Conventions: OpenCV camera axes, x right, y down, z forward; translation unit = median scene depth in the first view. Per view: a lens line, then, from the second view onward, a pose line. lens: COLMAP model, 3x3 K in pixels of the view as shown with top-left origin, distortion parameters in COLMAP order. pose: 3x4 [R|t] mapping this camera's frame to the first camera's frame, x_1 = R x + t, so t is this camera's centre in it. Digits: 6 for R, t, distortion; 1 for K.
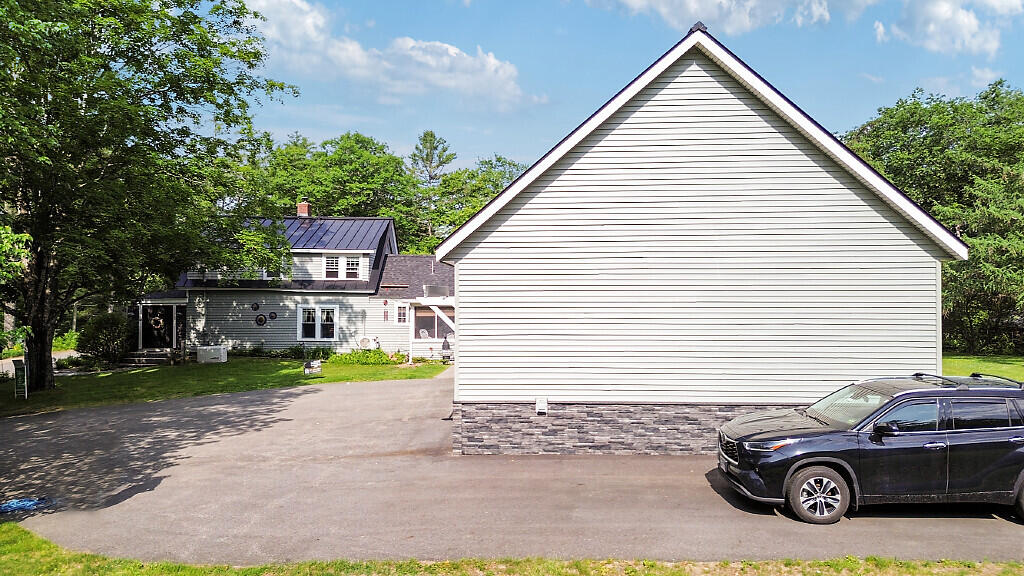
lens RADIAL K [[899.9, 0, 506.3], [0, 899.9, 277.8], [0, 0, 1]] dist [0.083717, 0.000586]
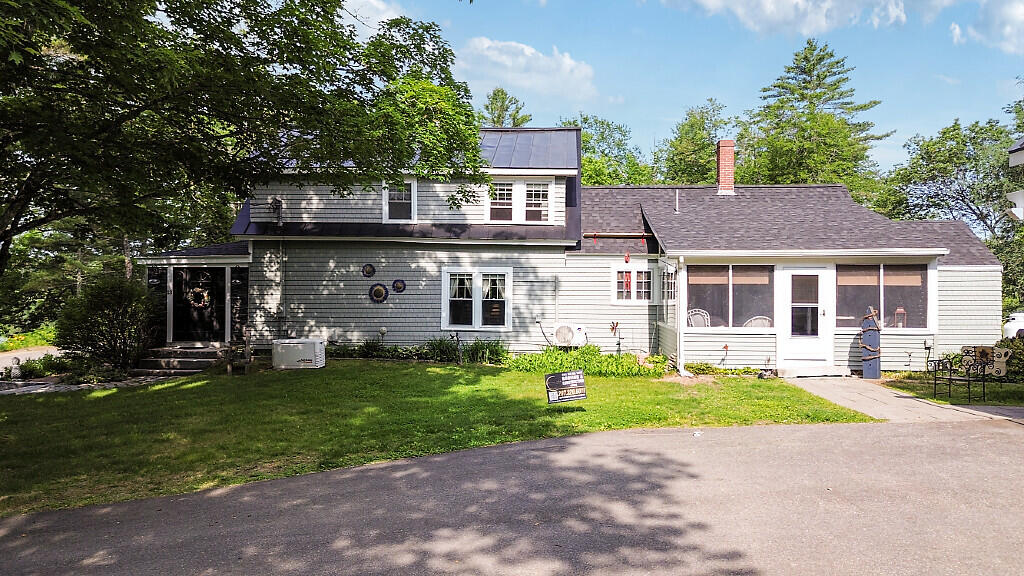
lens RADIAL K [[728.2, 0, 517.0], [0, 728.2, 295.4], [0, 0, 1]] dist [0.033427, 0.003445]
pose [[0.999970, 0.001707, -0.007548, -0.179406], [-0.001703, 0.999998, 0.000552, 0.047245], [0.007549, -0.000539, 0.999971, 0.540262]]
